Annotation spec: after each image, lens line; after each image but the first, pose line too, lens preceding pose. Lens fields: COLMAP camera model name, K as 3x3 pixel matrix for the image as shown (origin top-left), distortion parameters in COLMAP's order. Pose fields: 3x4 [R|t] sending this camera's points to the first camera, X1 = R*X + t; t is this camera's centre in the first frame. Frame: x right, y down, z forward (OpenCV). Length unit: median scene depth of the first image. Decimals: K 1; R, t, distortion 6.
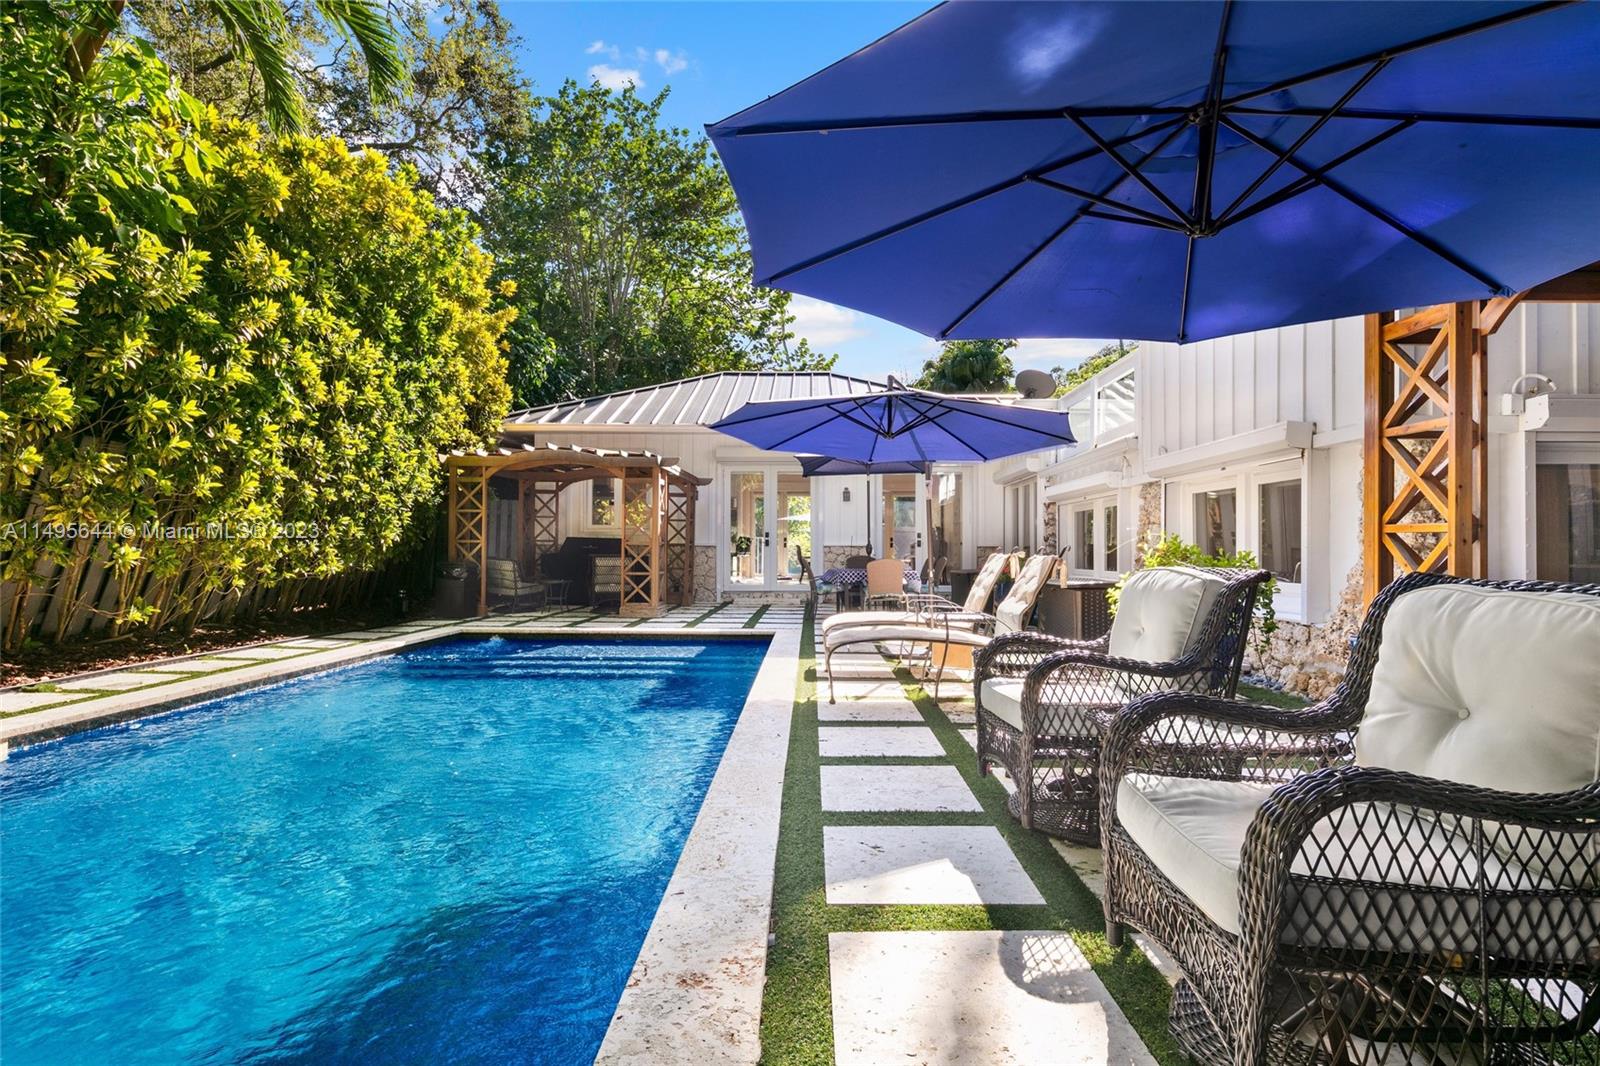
lens RADIAL K [[784.7, 0, 806.7], [0, 784.7, 544.7], [0, 0, 1]] dist [0.002933, -0.000176]
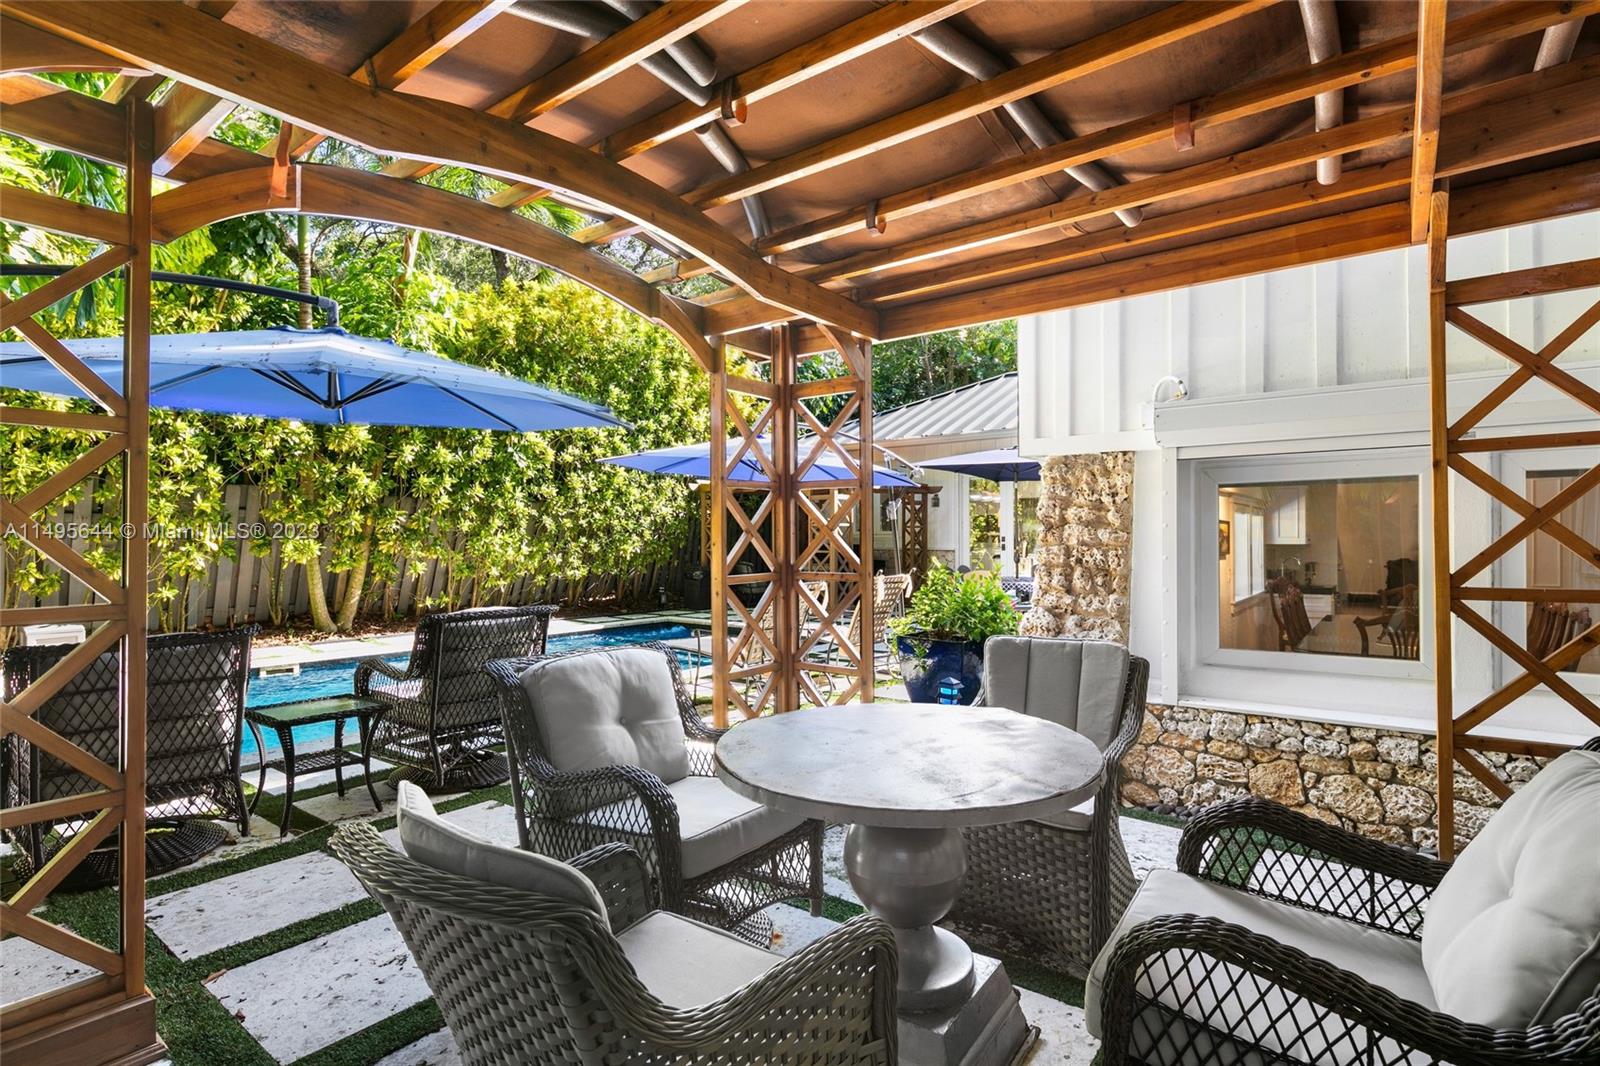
lens RADIAL K [[784.7, 0, 801.2], [0, 784.7, 532.1], [0, 0, 1]] dist [0.002933, -0.000176]
pose [[0.779214, -0.009477, -0.626687, 0.757415], [0.009194, 0.999951, -0.003690, -0.044396], [0.626691, -0.002886, 0.779263, 0.152850]]
